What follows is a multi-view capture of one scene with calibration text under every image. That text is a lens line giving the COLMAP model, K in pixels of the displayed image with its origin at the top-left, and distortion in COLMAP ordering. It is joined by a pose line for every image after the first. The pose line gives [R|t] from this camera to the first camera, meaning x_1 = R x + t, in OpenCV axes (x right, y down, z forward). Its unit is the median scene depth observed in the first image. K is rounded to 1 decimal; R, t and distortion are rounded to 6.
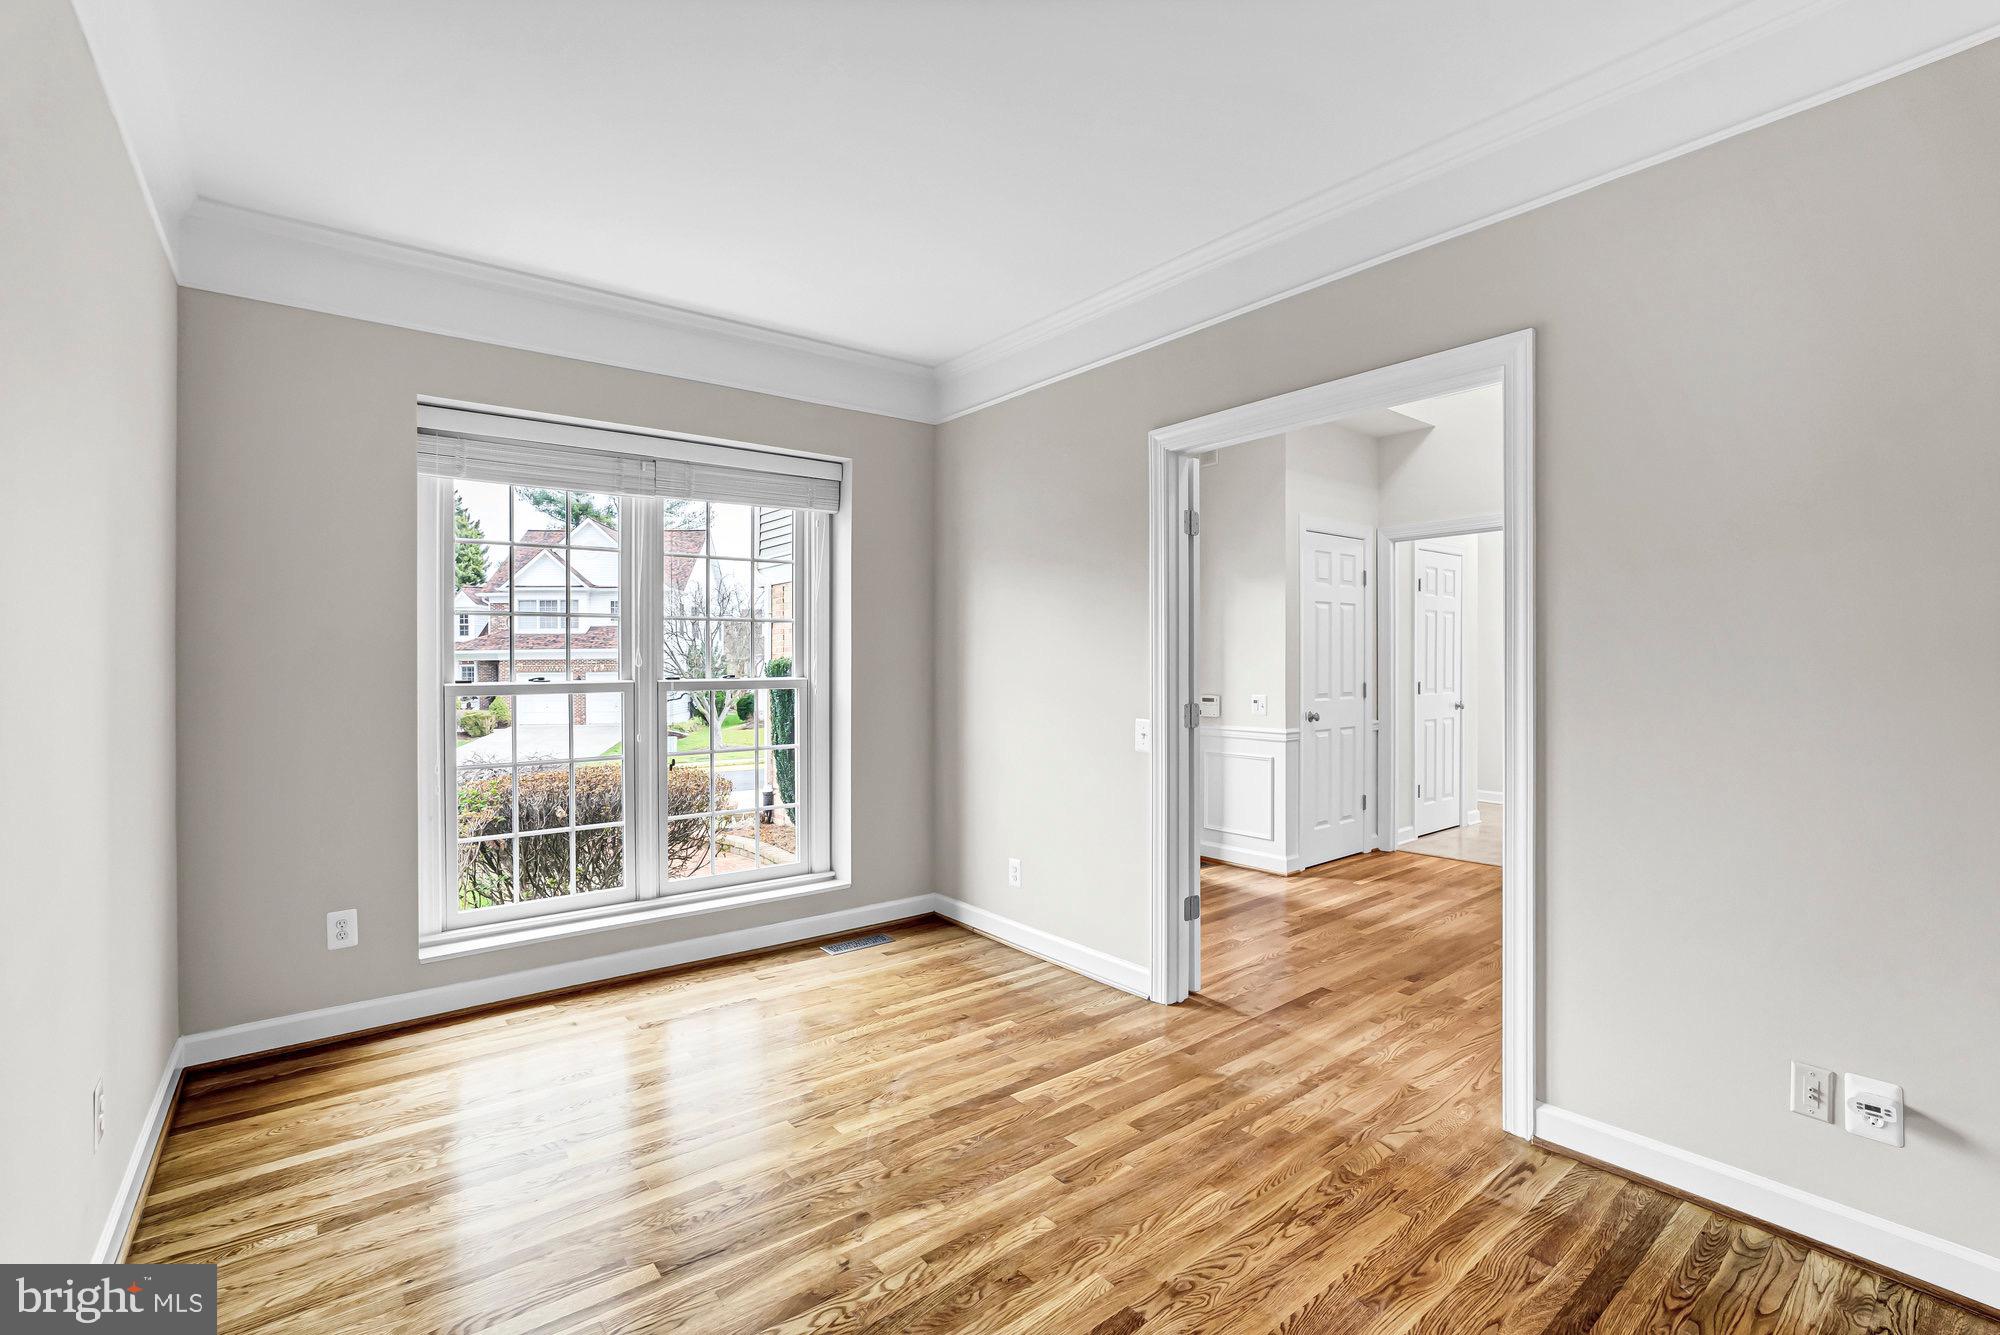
lens RADIAL K [[894.5, 0, 1005.7], [0, 894.5, 670.0], [0, 0, 1]] dist [-0.059003, 0.022900]
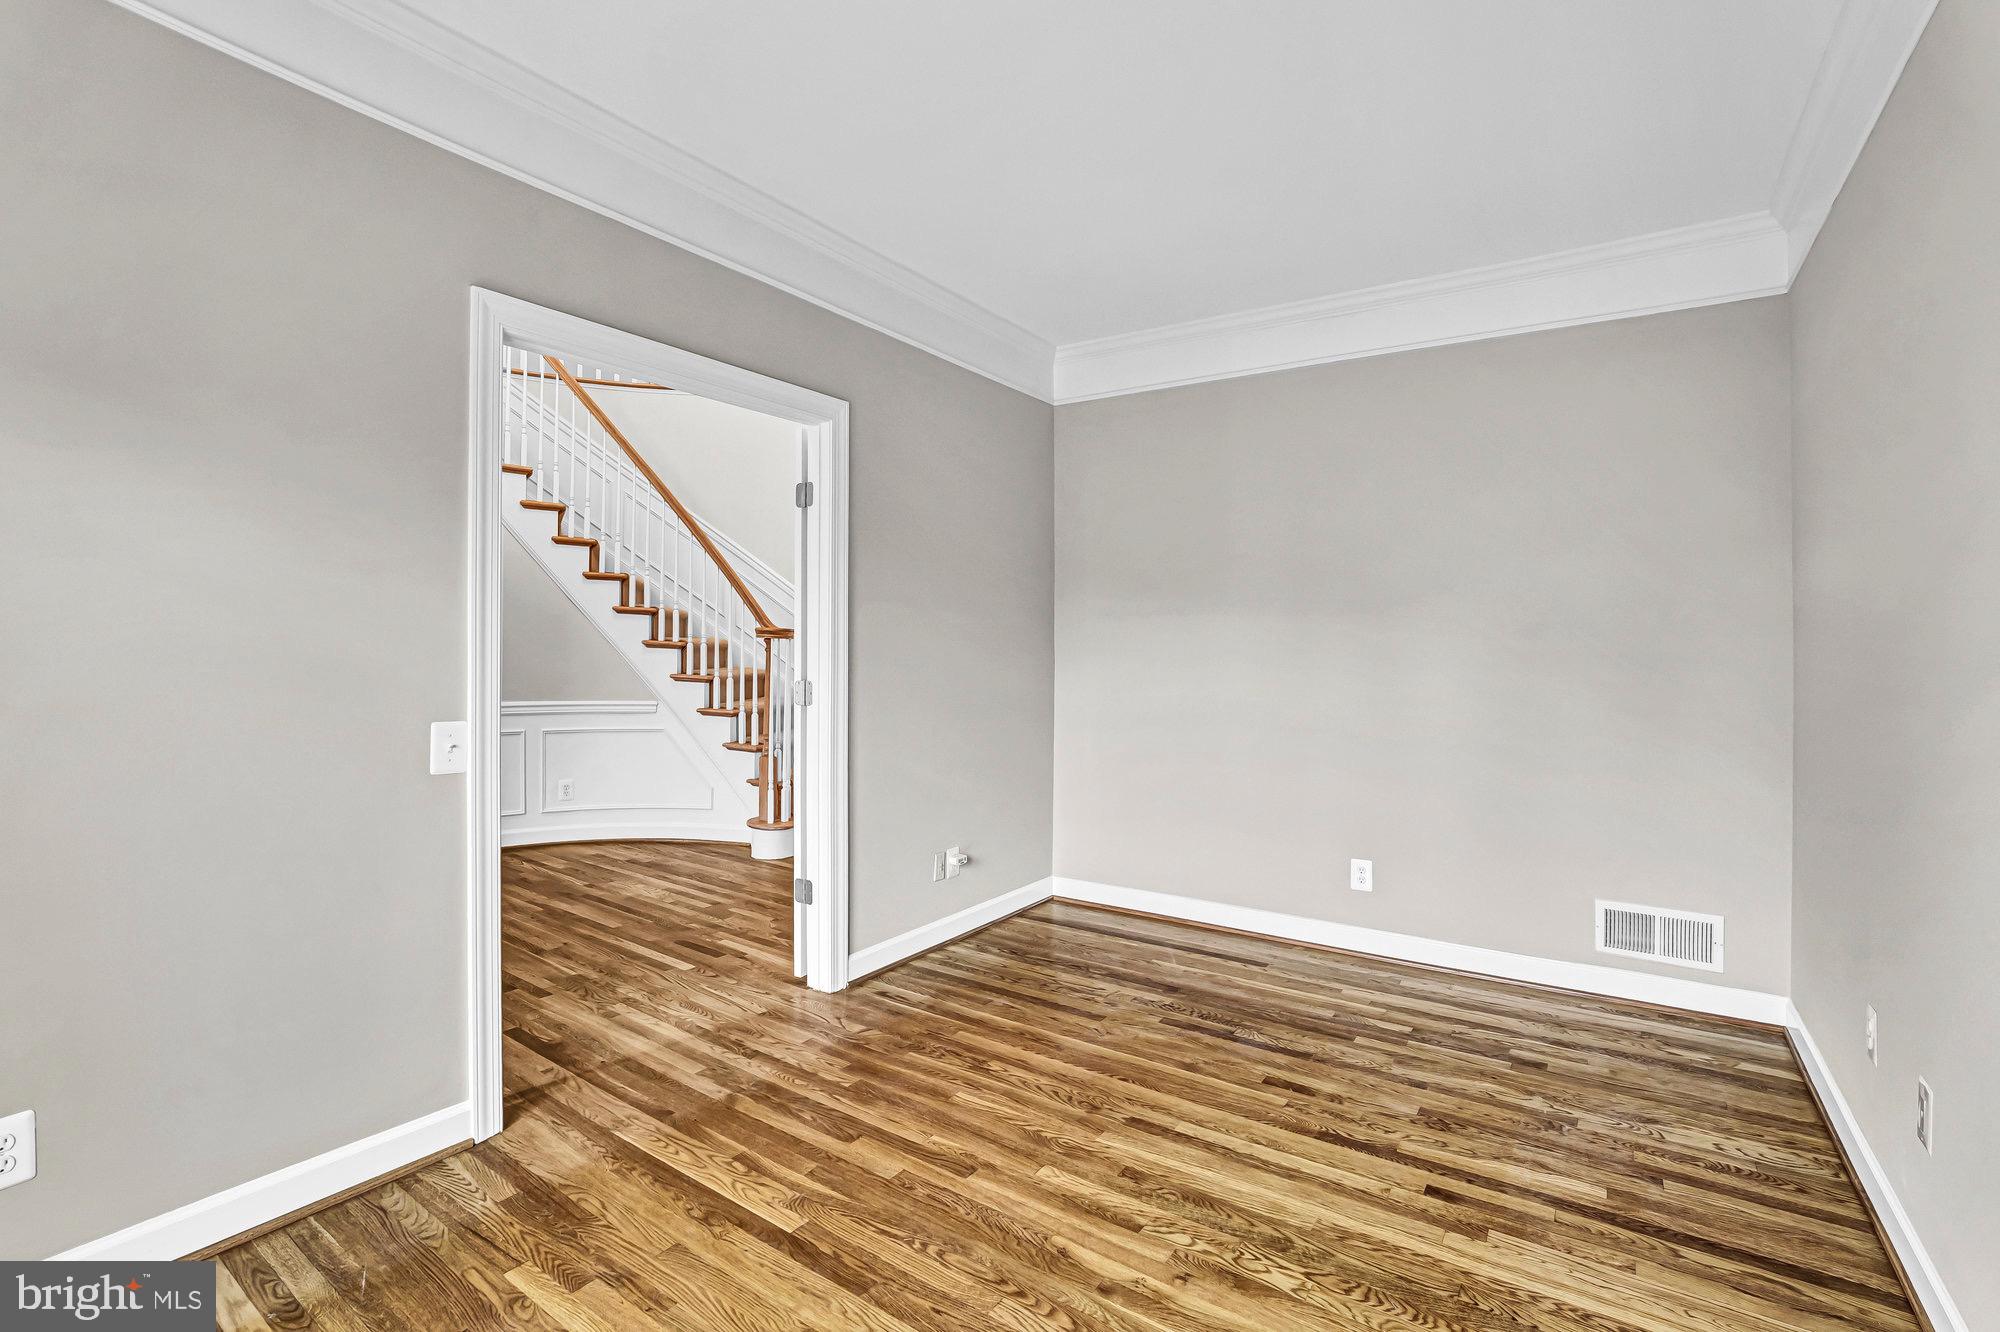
lens RADIAL K [[894.5, 0, 1005.7], [0, 894.5, 668.5], [0, 0, 1]] dist [-0.059003, 0.022900]
pose [[-0.285314, -0.025758, 0.958088, -0.750351], [-0.009113, 0.999667, 0.024162, -0.005510], [-0.958391, -0.001838, -0.285454, 1.067554]]
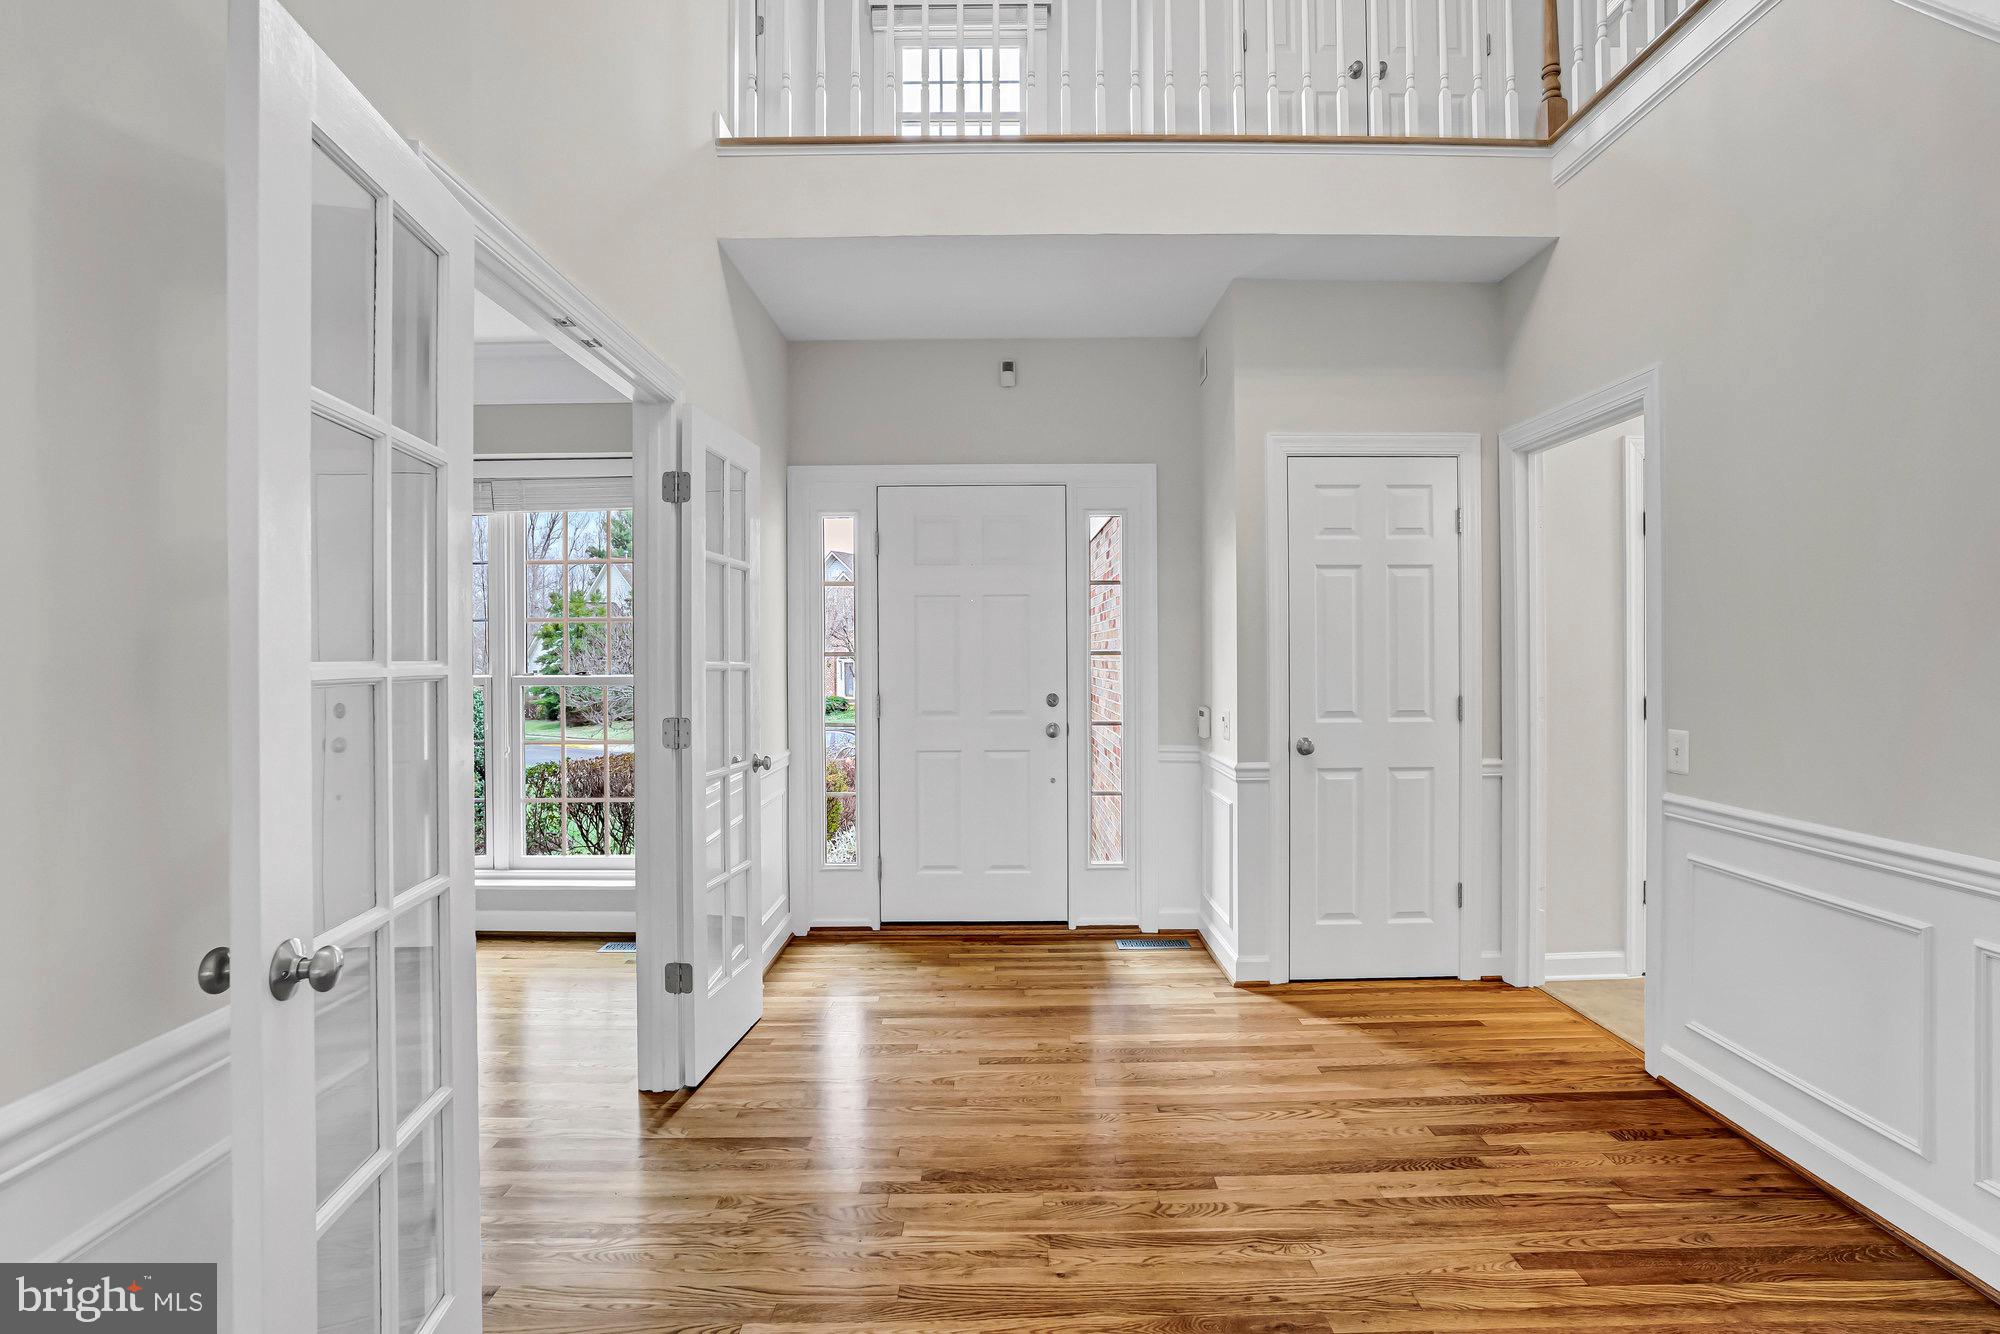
lens RADIAL K [[937.5, 0, 1020.2], [0, 937.5, 660.1], [0, 0, 1]] dist [-0.047200, 0.019806]
pose [[0.782665, 0.002495, -0.622438, 1.279054], [-0.003793, 0.999993, -0.000761, -0.018926], [0.622432, 0.002957, 0.782669, 0.732590]]
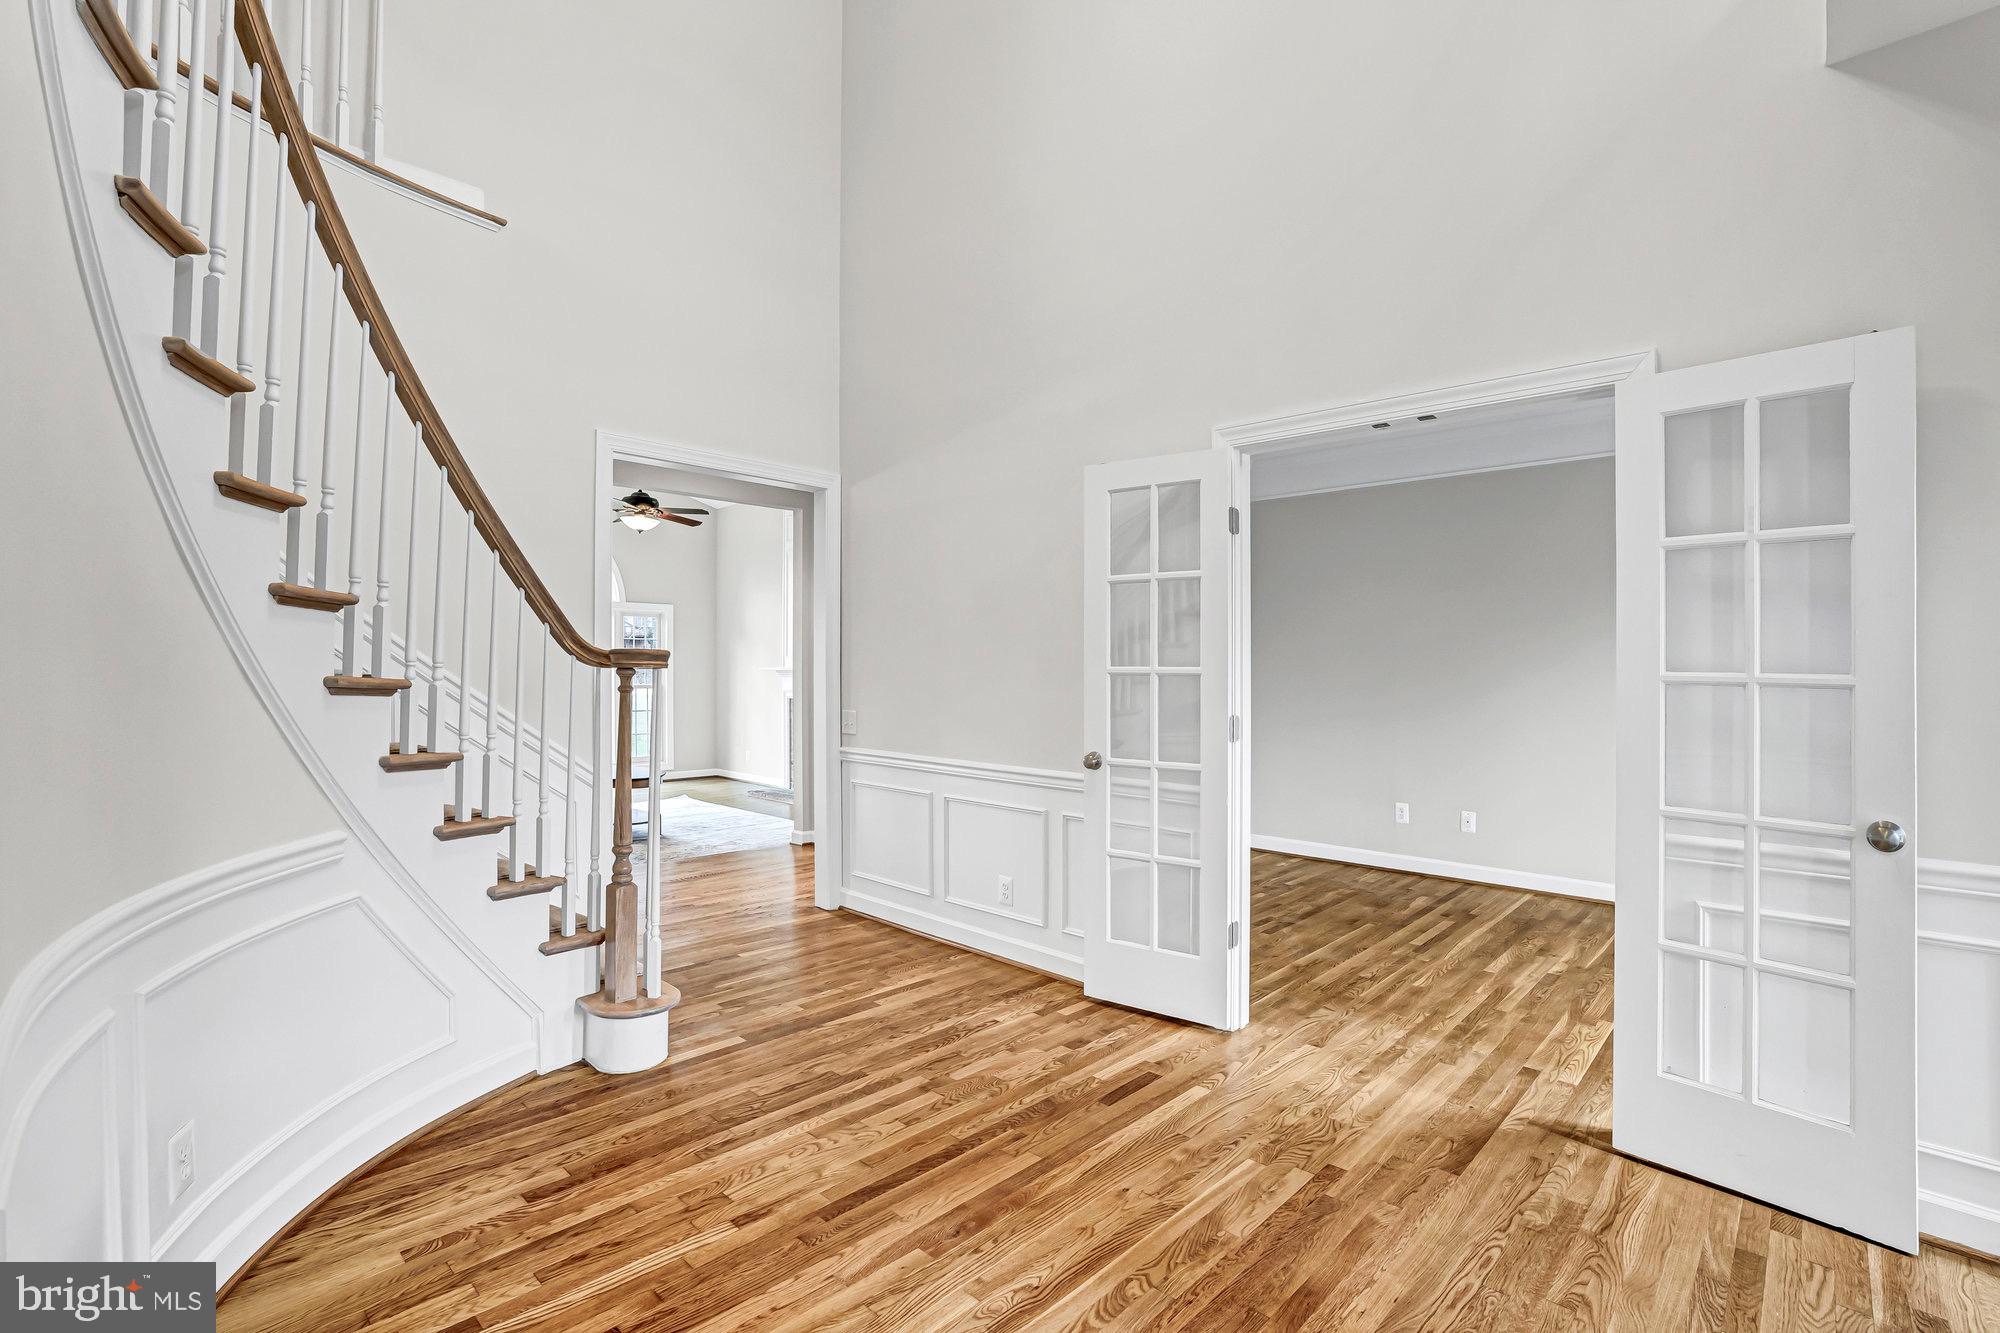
lens RADIAL K [[894.5, 0, 1005.7], [0, 894.5, 669.0], [0, 0, 1]] dist [-0.059003, 0.022900]
pose [[-0.992287, -0.008149, -0.123693, 1.058988], [-0.008630, 0.999957, 0.003352, -0.022490], [0.123660, 0.004393, -0.992315, 2.185109]]
